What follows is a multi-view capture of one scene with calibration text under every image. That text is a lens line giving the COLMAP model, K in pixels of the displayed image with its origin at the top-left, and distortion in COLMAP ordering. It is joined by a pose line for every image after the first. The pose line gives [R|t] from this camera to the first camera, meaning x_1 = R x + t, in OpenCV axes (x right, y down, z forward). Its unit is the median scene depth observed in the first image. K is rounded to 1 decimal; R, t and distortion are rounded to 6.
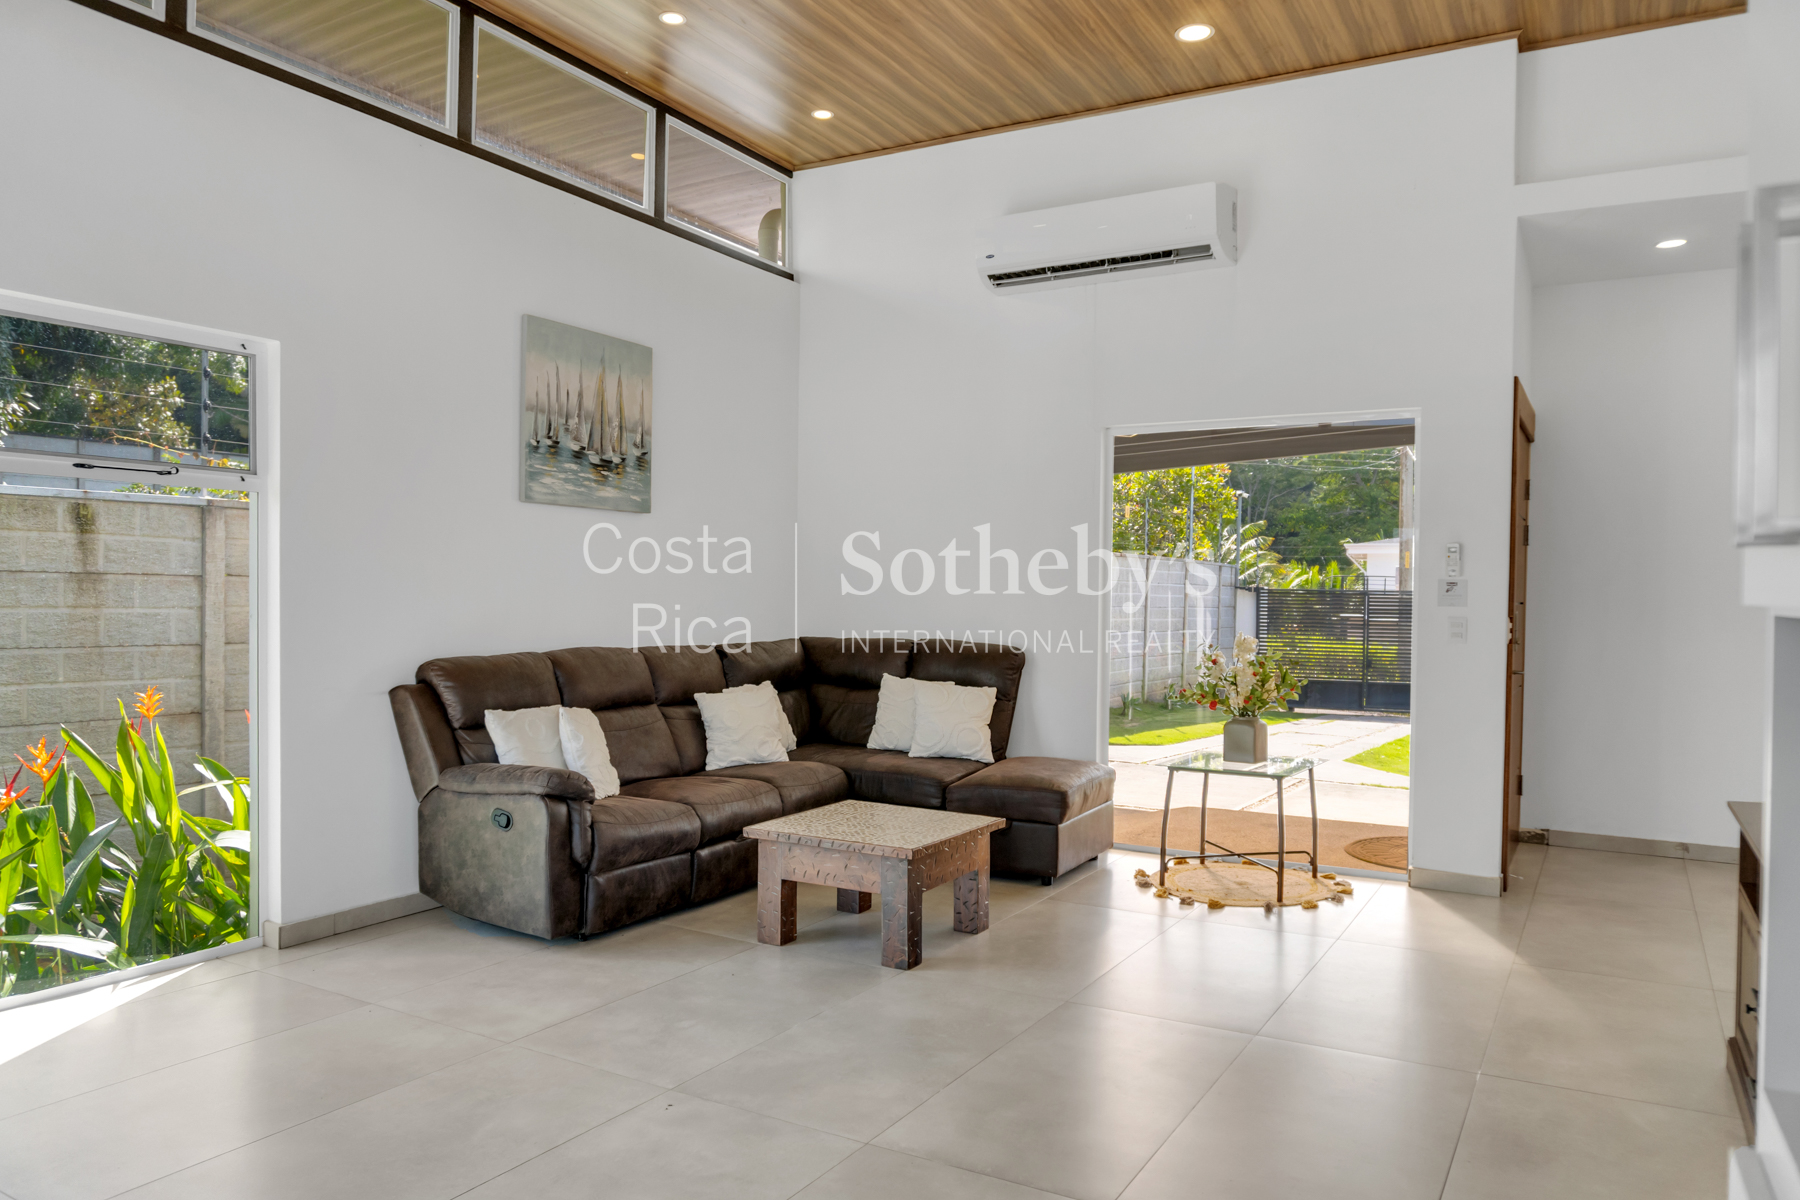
lens RADIAL K [[1237.2, 0, 899.0], [0, 1237.2, 605.5], [0, 0, 1]] dist [-0.007237, -0.004204]
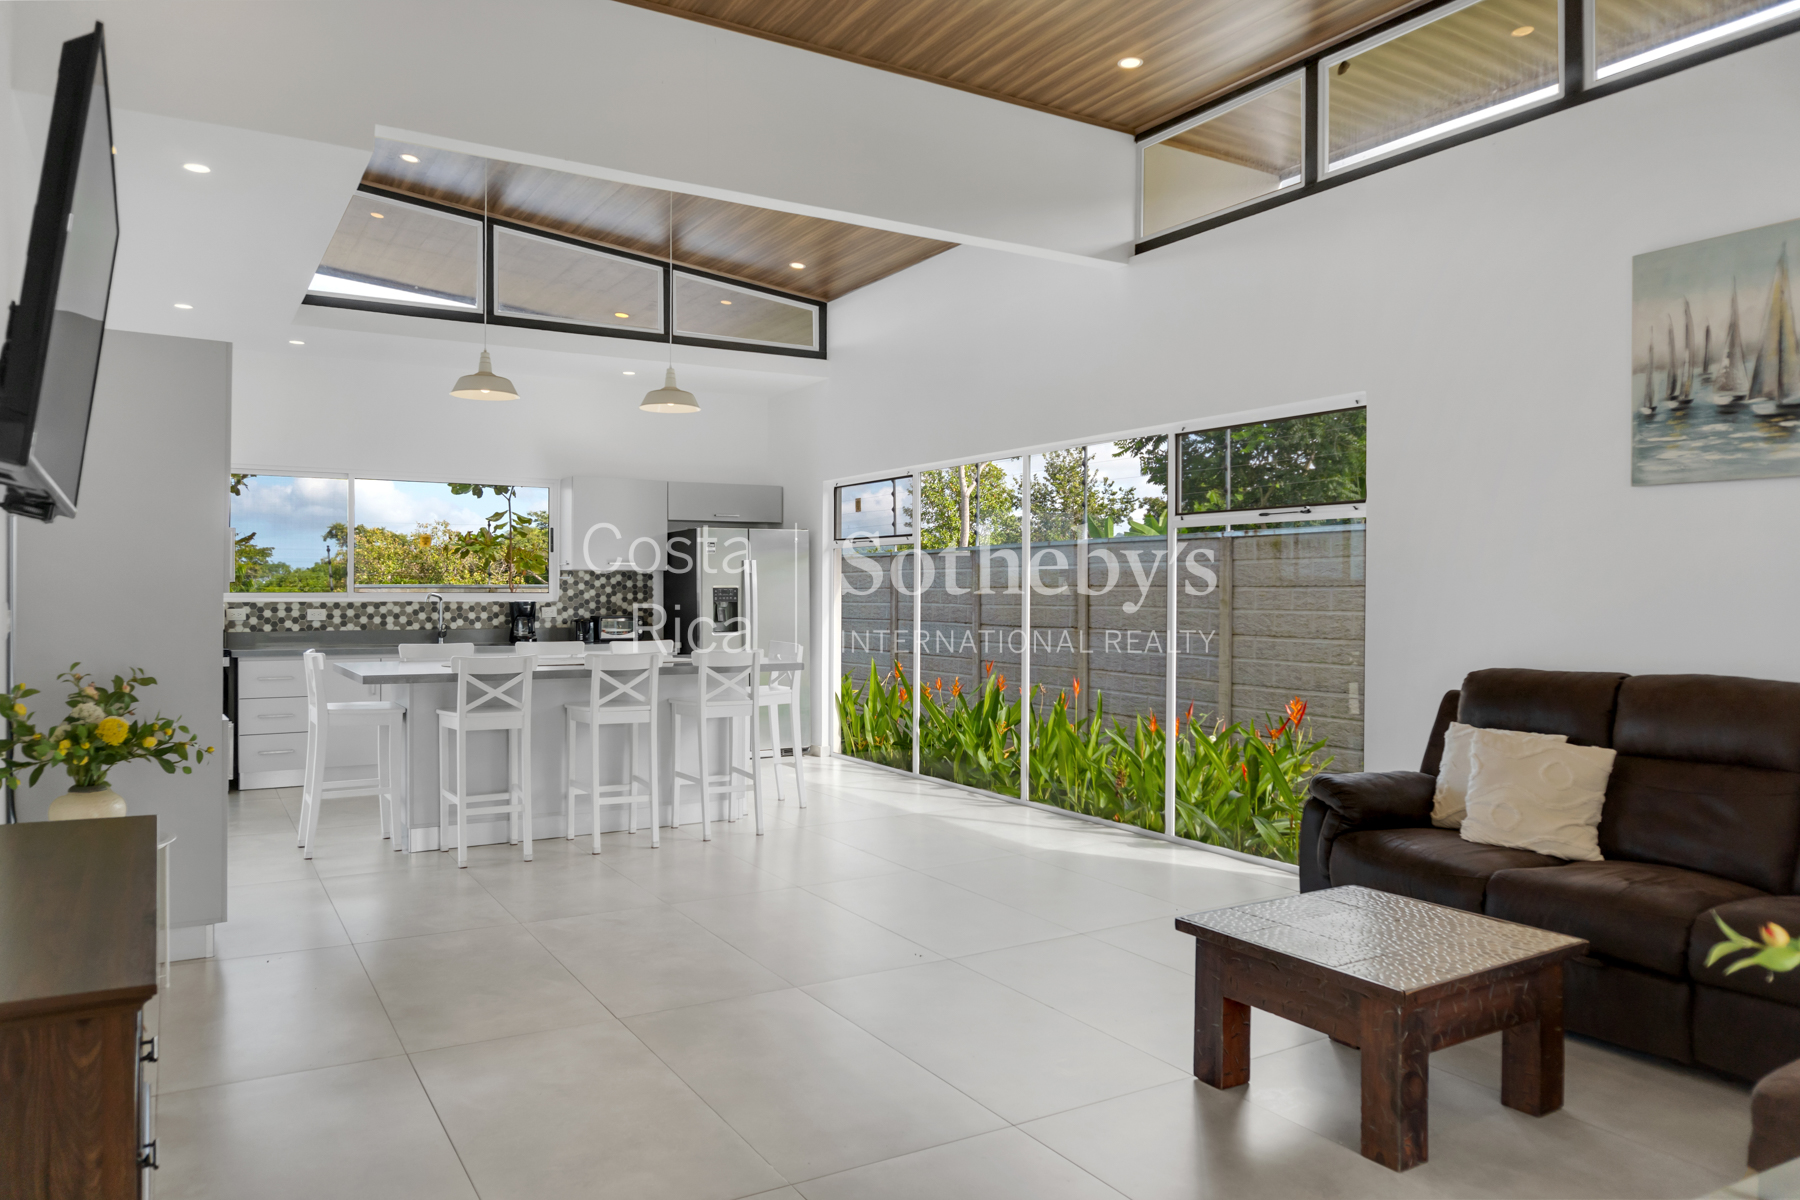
lens RADIAL K [[1237.2, 0, 908.7], [0, 1237.2, 595.5], [0, 0, 1]] dist [-0.007237, -0.004204]
pose [[-0.460303, -0.010295, -0.887702, 0.611212], [-0.019692, 0.999805, -0.001385, -0.002341], [0.887543, 0.016843, -0.460416, 0.922010]]
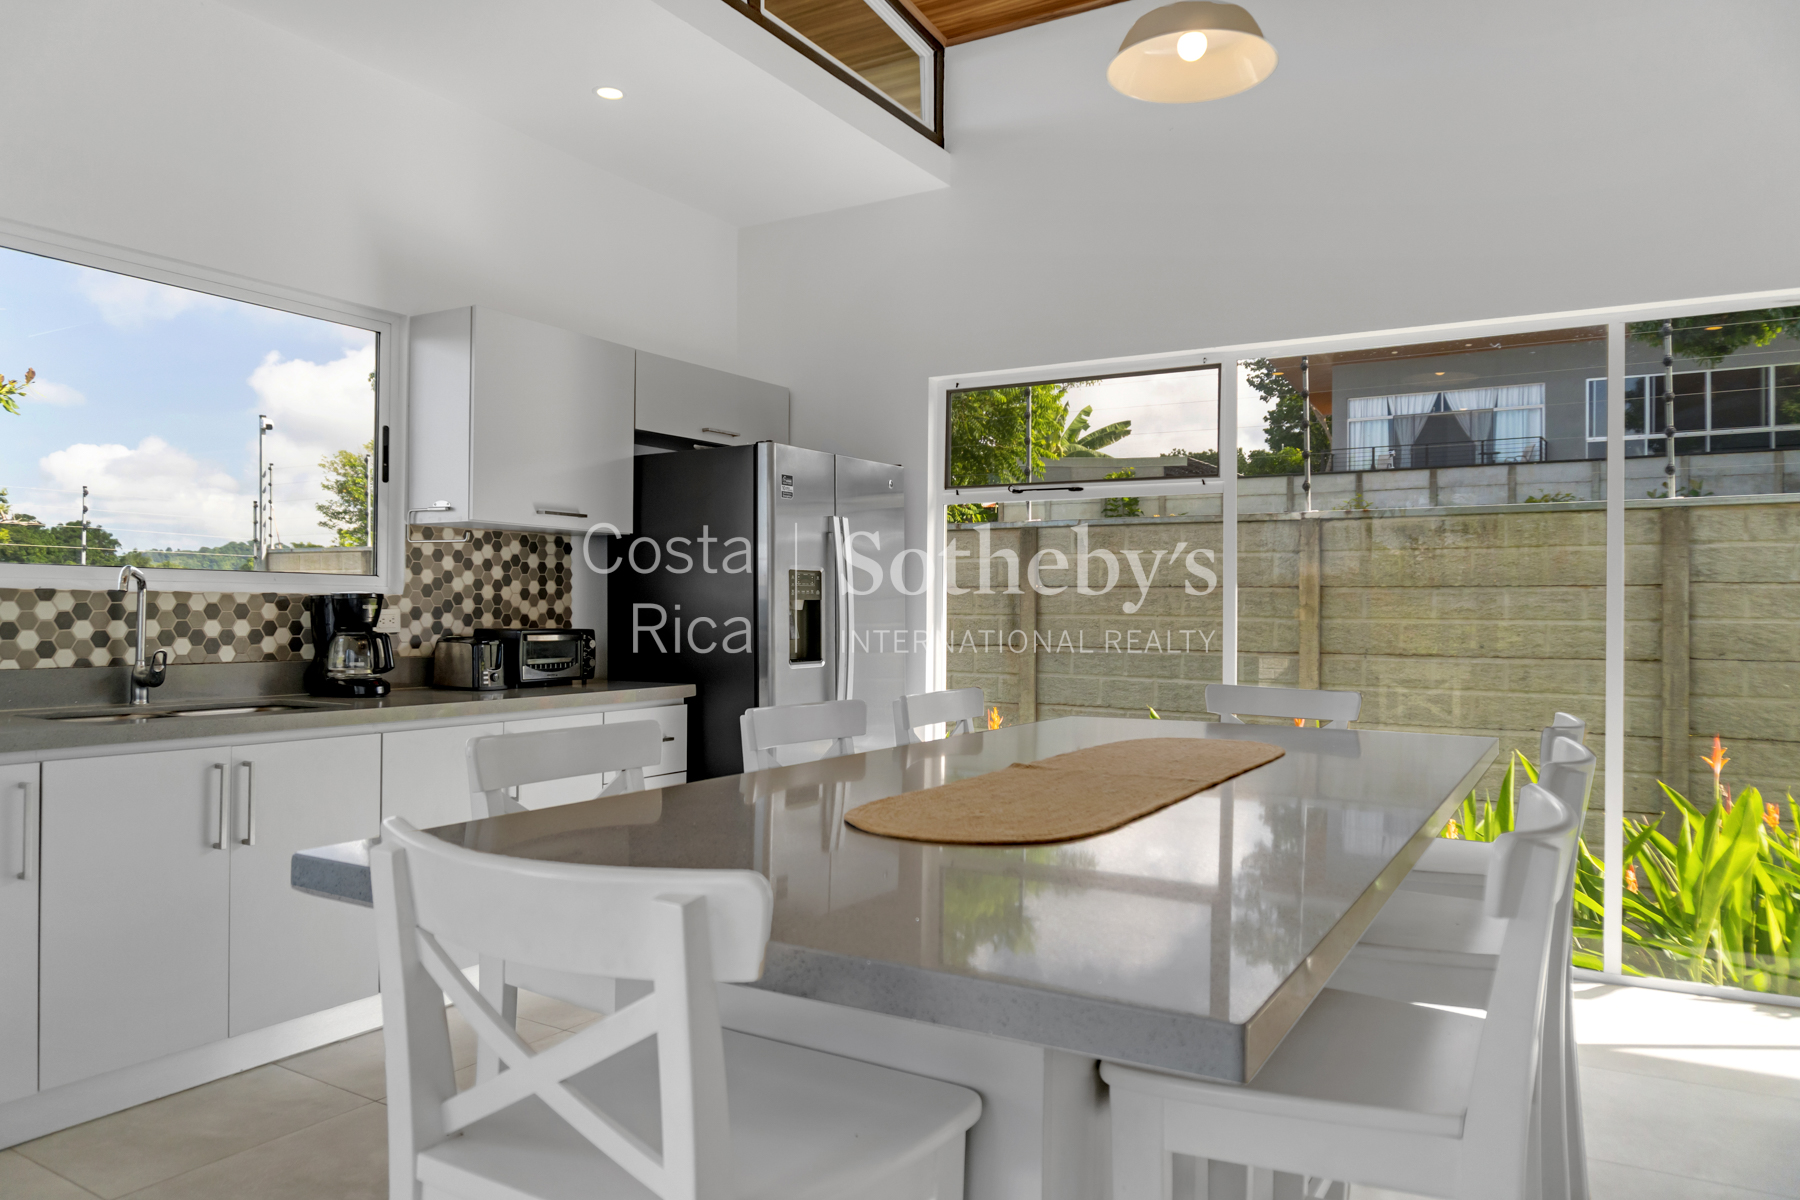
lens RADIAL K [[1237.2, 0, 890.2], [0, 1237.2, 602.1], [0, 0, 1]] dist [-0.007237, -0.004204]
pose [[0.006259, -0.021913, -0.999740, 0.305346], [-0.018723, 0.999582, -0.022027, 0.014066], [0.999805, 0.018856, 0.005847, 0.409465]]
